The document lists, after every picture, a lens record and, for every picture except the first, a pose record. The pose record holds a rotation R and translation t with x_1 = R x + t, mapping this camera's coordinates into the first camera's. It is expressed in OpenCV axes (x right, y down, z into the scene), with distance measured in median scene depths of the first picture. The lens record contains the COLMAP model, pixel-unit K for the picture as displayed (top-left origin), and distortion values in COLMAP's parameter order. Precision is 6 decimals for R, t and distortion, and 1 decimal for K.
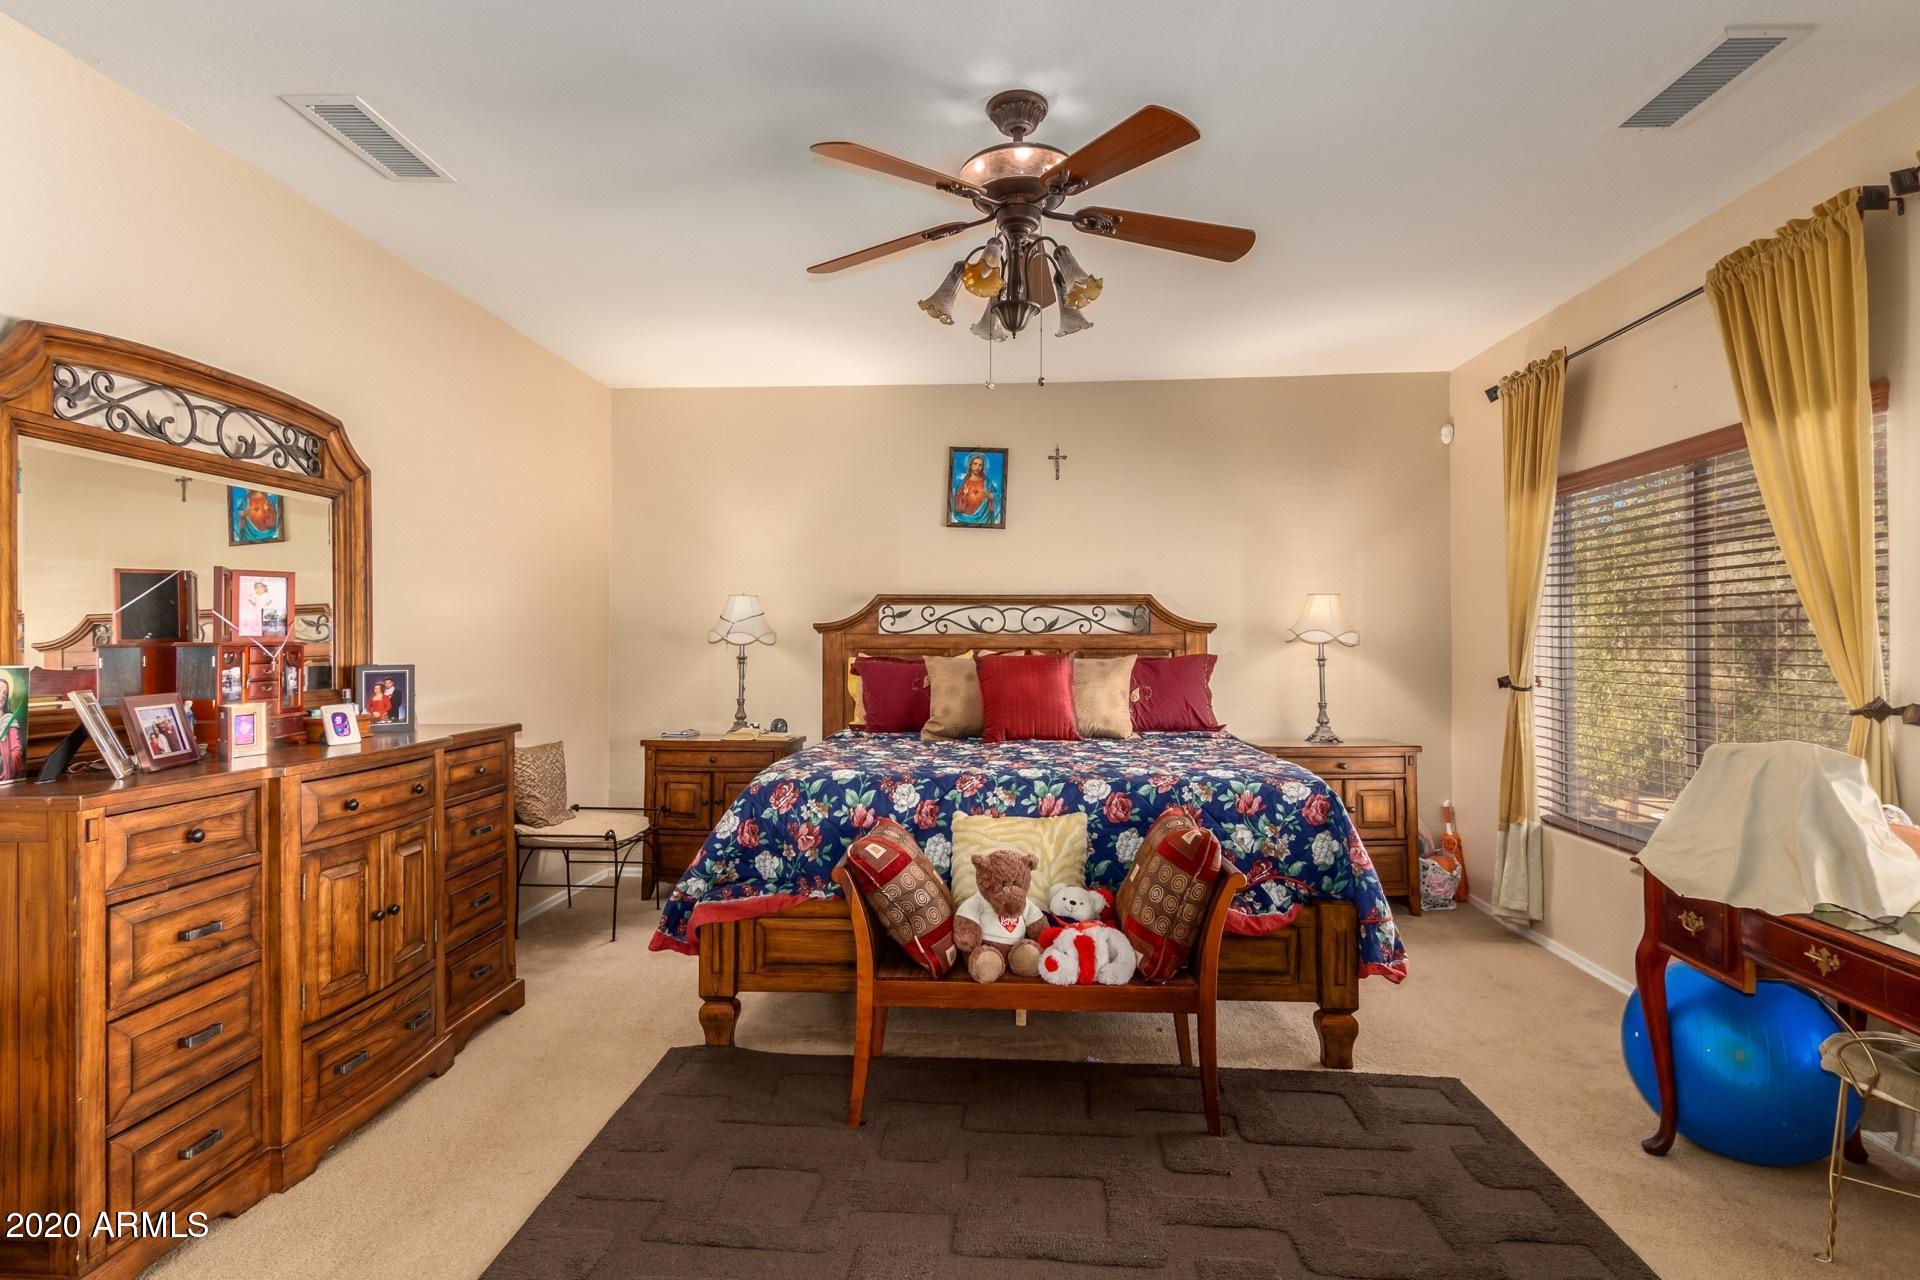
lens RADIAL K [[995.9, 0, 953.8], [0, 995.9, 625.0], [0, 0, 1]] dist [0.026277, -0.005175]
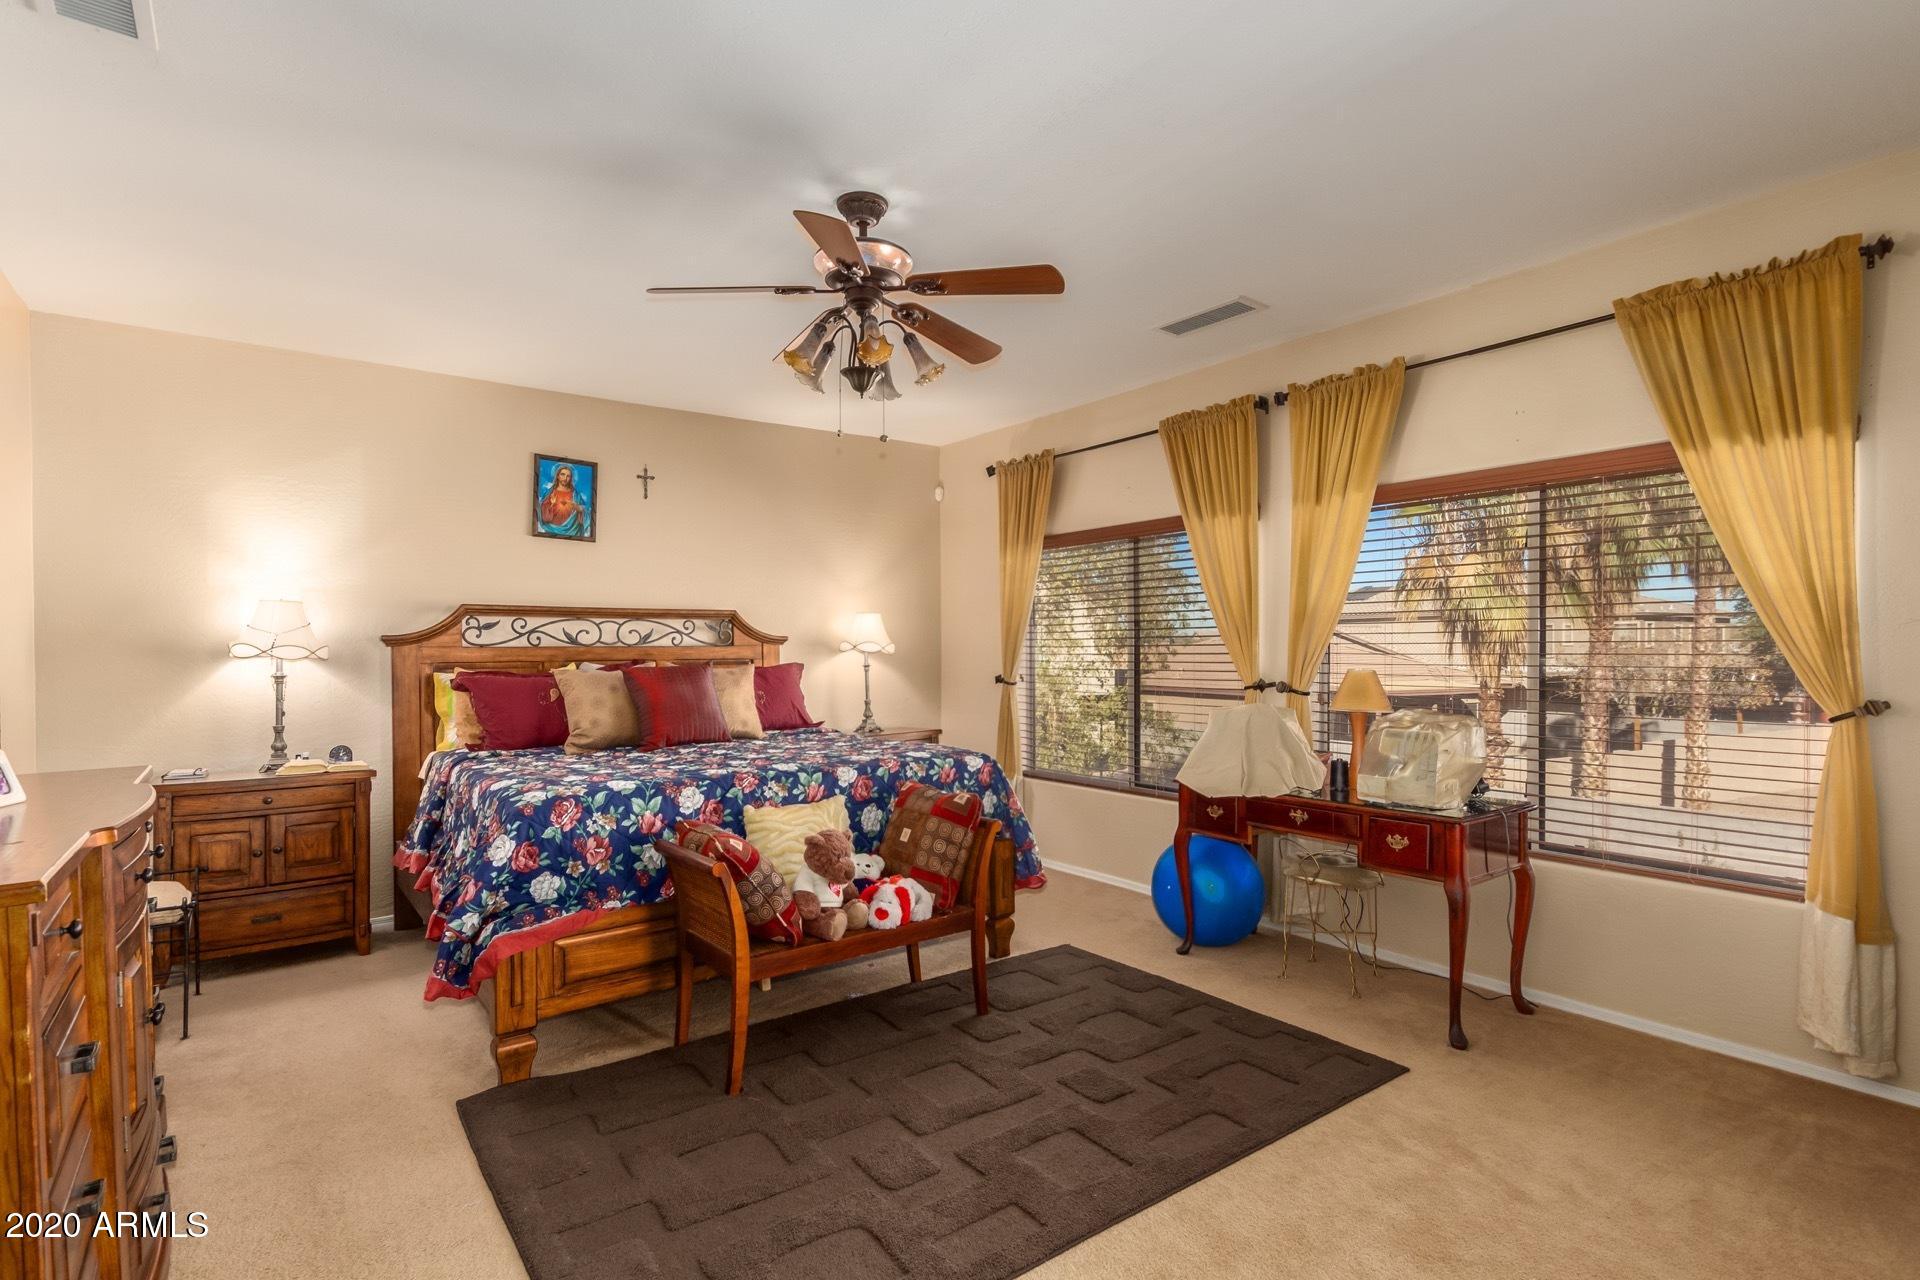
lens RADIAL K [[945.5, 0, 958.5], [0, 945.5, 657.0], [0, 0, 1]] dist [0.017531, -0.000164]
pose [[0.759583, -0.012007, 0.650300, -0.494427], [-0.001555, 0.999793, 0.020276, -0.000686], [-0.650409, -0.016413, 0.759407, 0.048525]]
